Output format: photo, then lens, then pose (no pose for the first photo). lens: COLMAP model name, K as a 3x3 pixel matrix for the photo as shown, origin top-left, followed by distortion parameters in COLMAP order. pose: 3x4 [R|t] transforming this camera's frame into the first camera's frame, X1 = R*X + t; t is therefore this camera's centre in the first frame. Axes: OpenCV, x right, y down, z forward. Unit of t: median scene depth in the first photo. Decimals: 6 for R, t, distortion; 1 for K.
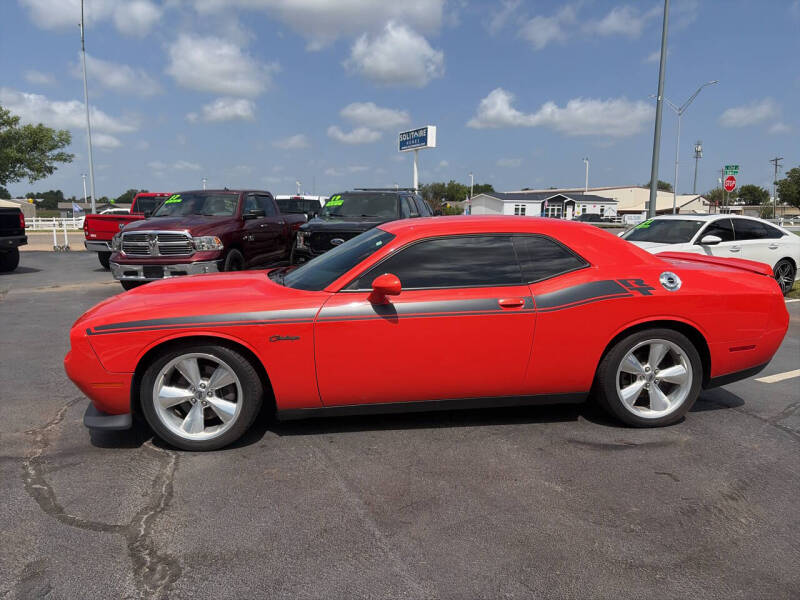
lens RADIAL K [[605.3, 0, 400.0], [0, 605.3, 300.0], [0, 0, 1]] dist [0.011472, -0.000799]
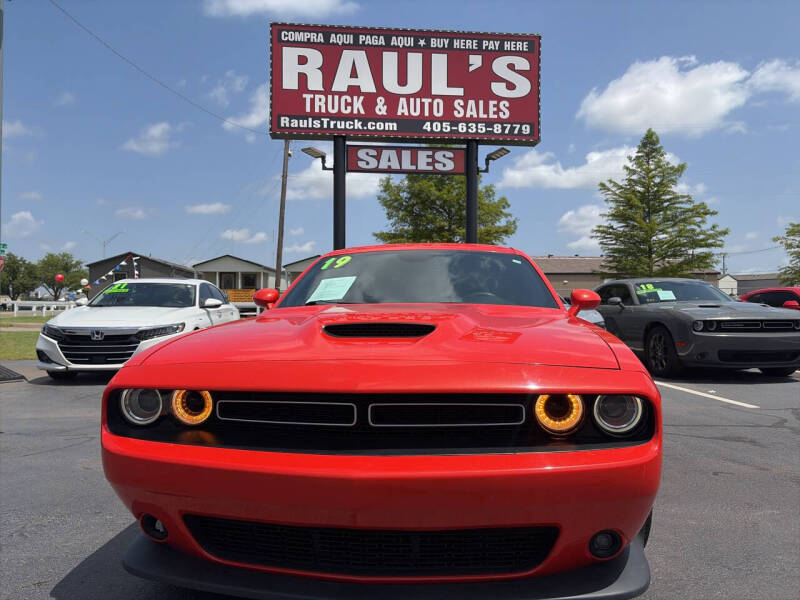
lens RADIAL K [[609.6, 0, 406.1], [0, 609.6, 301.1], [0, 0, 1]] dist [0.006232, 0.002097]
pose [[0.362559, 0.006756, 0.931936, -0.088564], [0.131963, 0.989526, -0.058512, -0.002119], [-0.922571, 0.144195, 0.357870, 0.127379]]
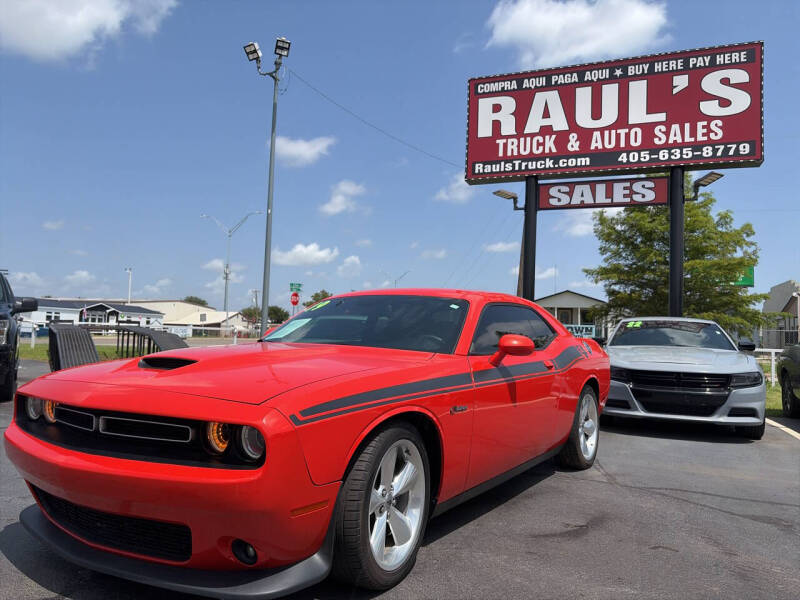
lens RADIAL K [[609.6, 0, 395.9], [0, 609.6, 300.1], [0, 0, 1]] dist [0.007364, -0.002370]
pose [[0.746673, 0.060977, 0.662391, -0.060657], [0.064110, 0.984557, -0.162902, 0.004669], [-0.662095, 0.164101, 0.731232, 0.061095]]
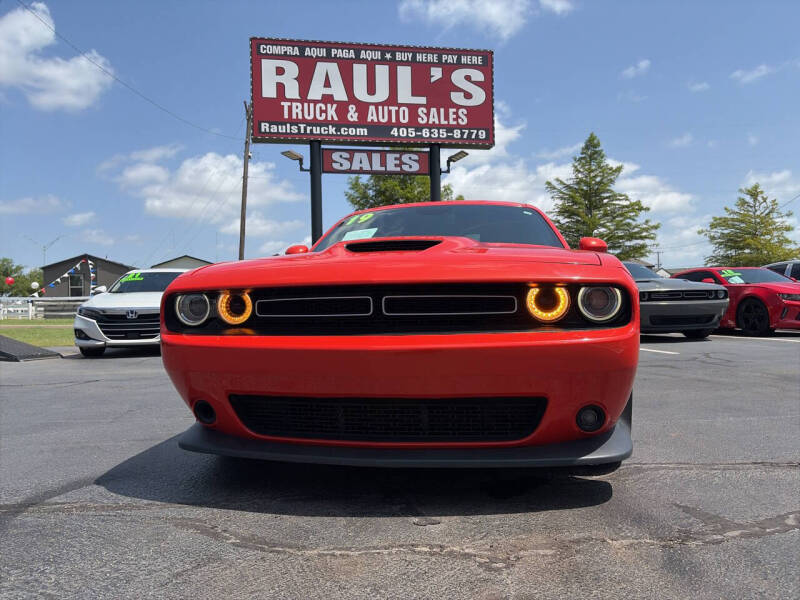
lens RADIAL K [[609.6, 0, 400.0], [0, 609.6, 300.0], [0, 0, 1]] dist [0.017383, -0.036190]
pose [[0.289584, 0.003569, 0.957146, -0.142868], [0.156323, 0.986390, -0.050973, 0.008516], [-0.944301, 0.164385, 0.285085, 0.131766]]
